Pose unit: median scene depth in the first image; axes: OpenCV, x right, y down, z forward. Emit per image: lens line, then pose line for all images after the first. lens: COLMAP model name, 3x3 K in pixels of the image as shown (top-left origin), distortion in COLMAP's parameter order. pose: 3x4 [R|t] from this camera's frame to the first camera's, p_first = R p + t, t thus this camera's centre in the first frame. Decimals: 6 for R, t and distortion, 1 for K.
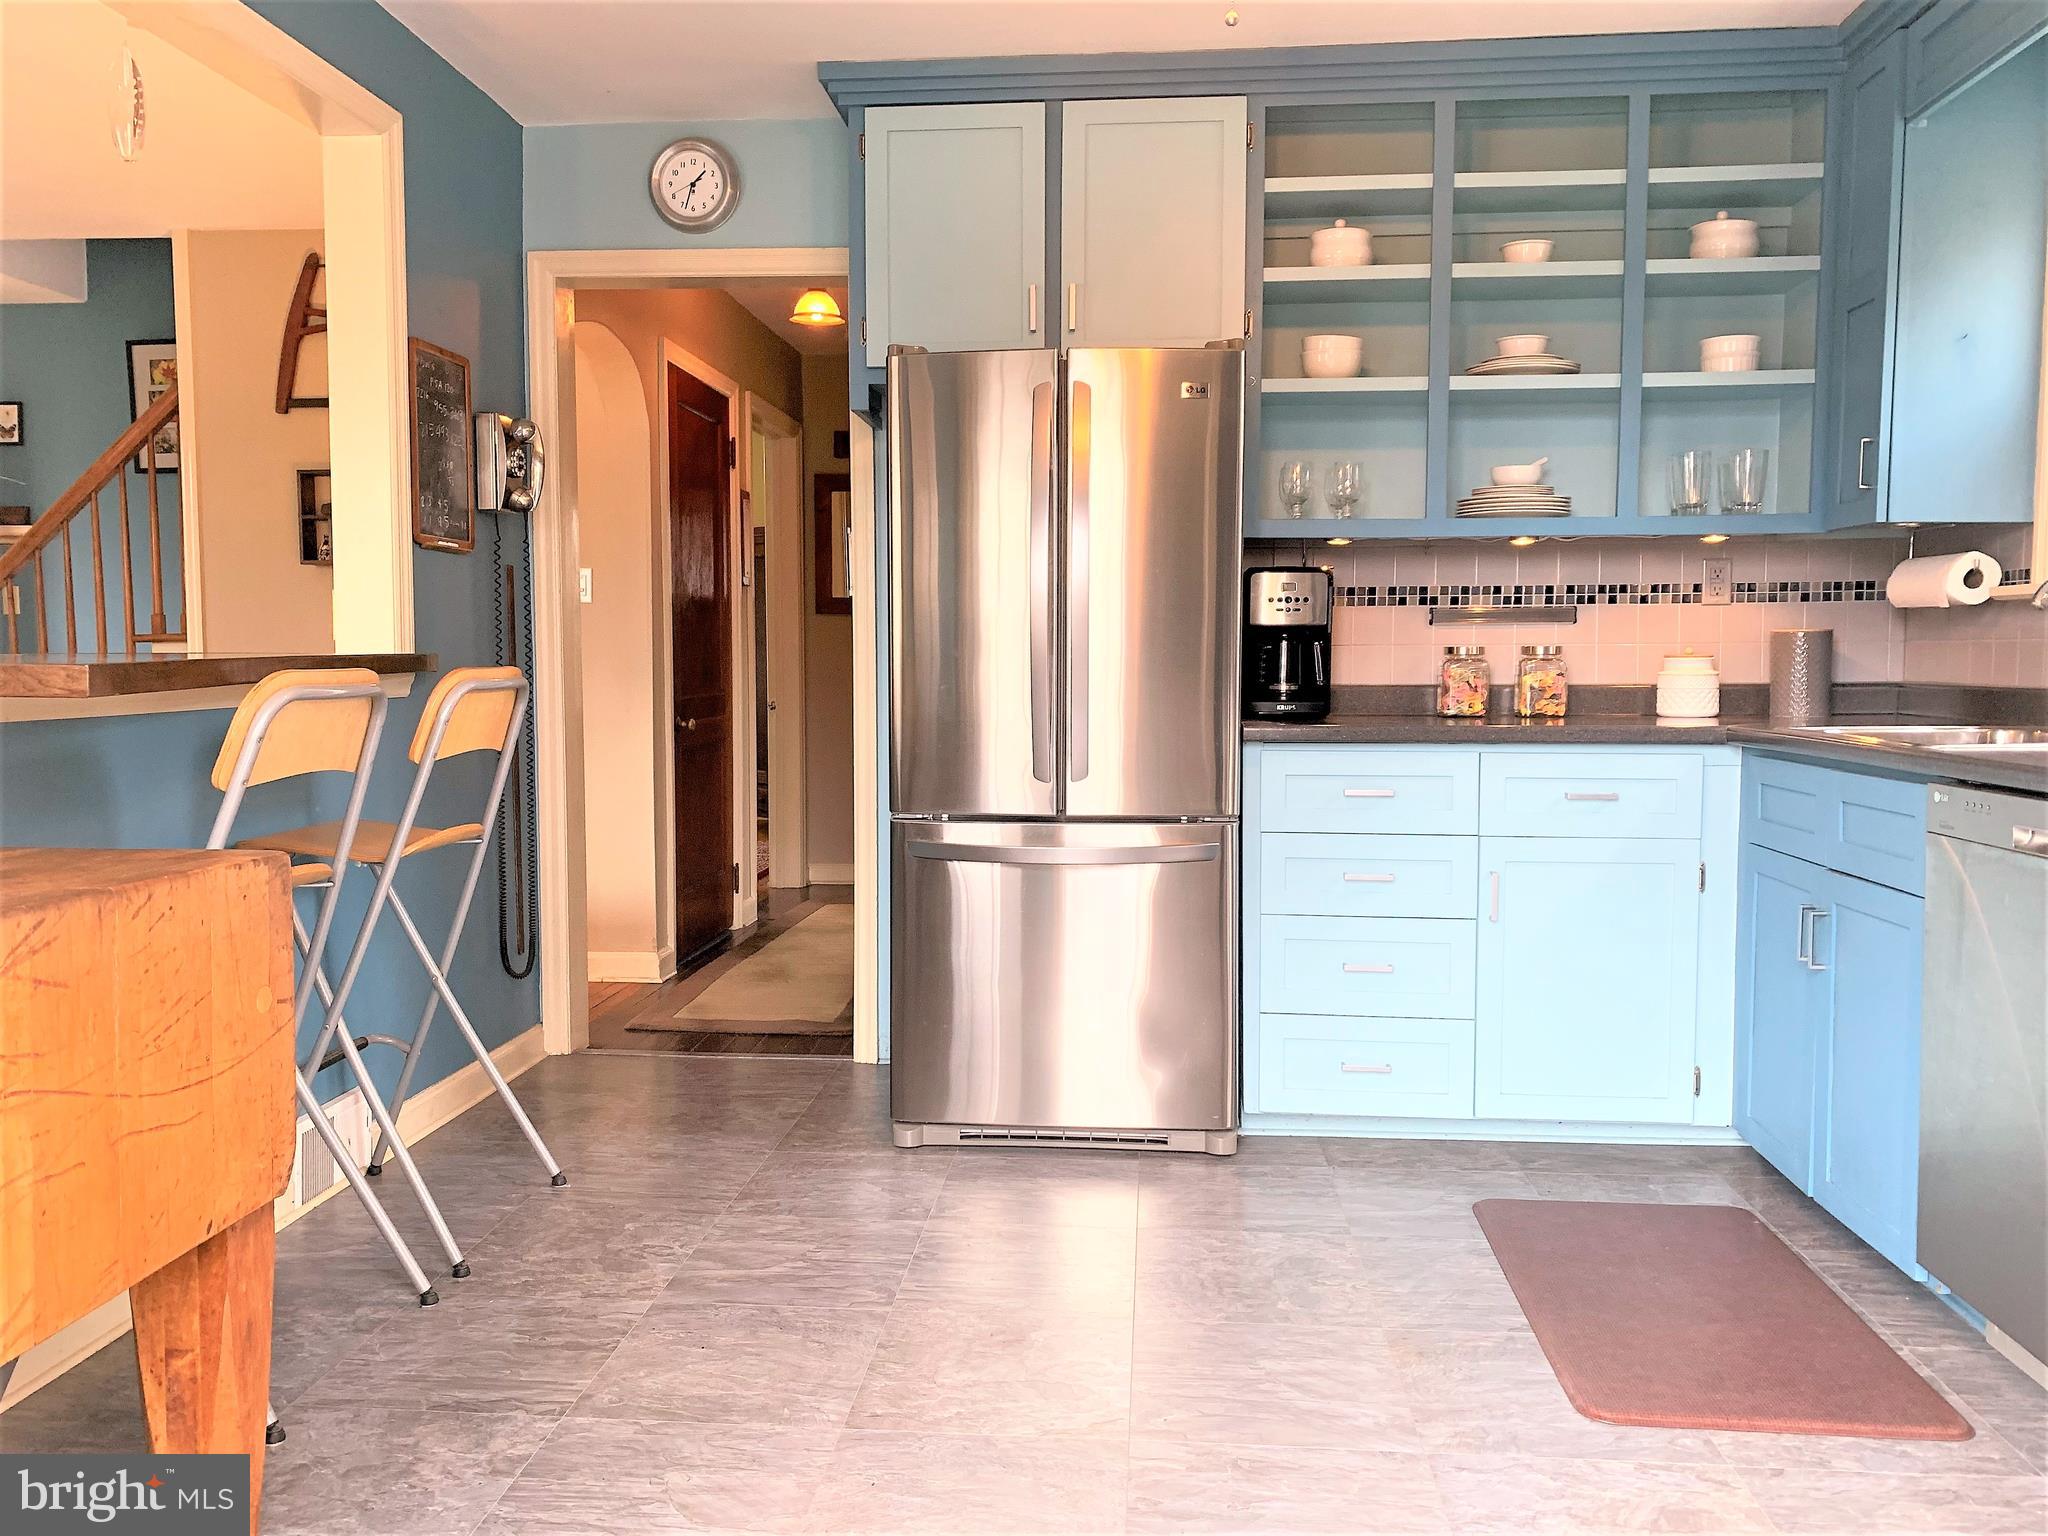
lens RADIAL K [[1553.2, 0, 1025.4], [0, 1553.2, 768.4], [0, 0, 1]] dist [-0.003990, -0.002128]
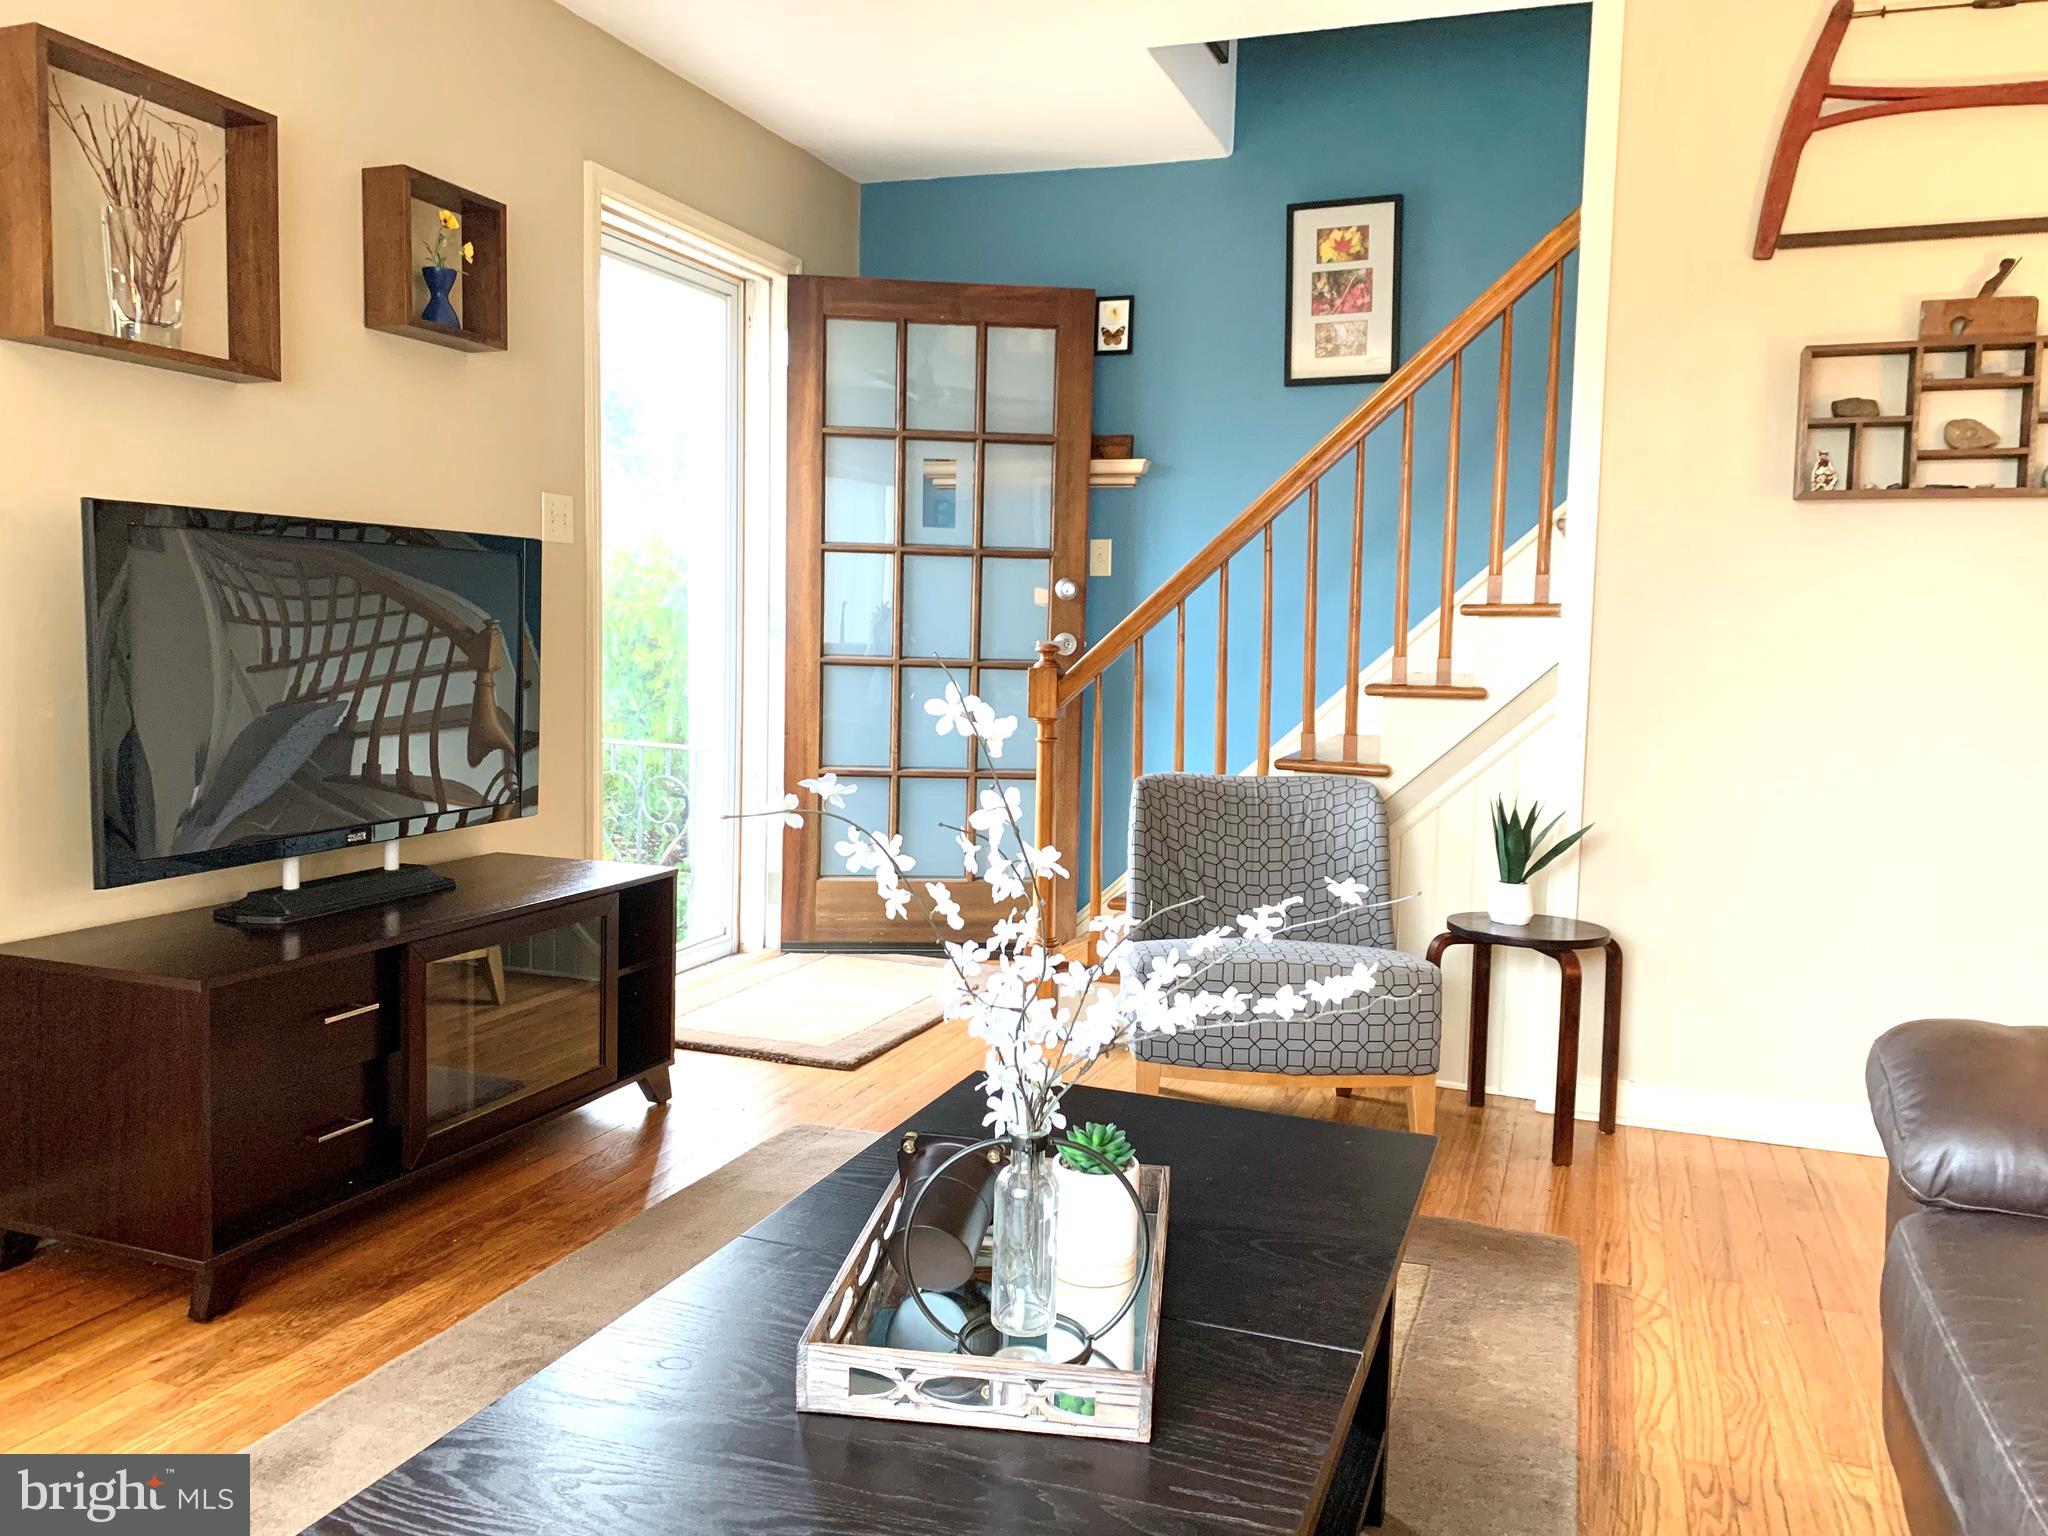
lens RADIAL K [[1553.2, 0, 1021.6], [0, 1553.2, 763.1], [0, 0, 1]] dist [-0.003990, -0.002128]
pose [[0.963836, 0.033924, -0.264328, -0.496923], [-0.030216, 0.999380, 0.018081, -0.020492], [0.264778, -0.009441, 0.964263, 0.253417]]
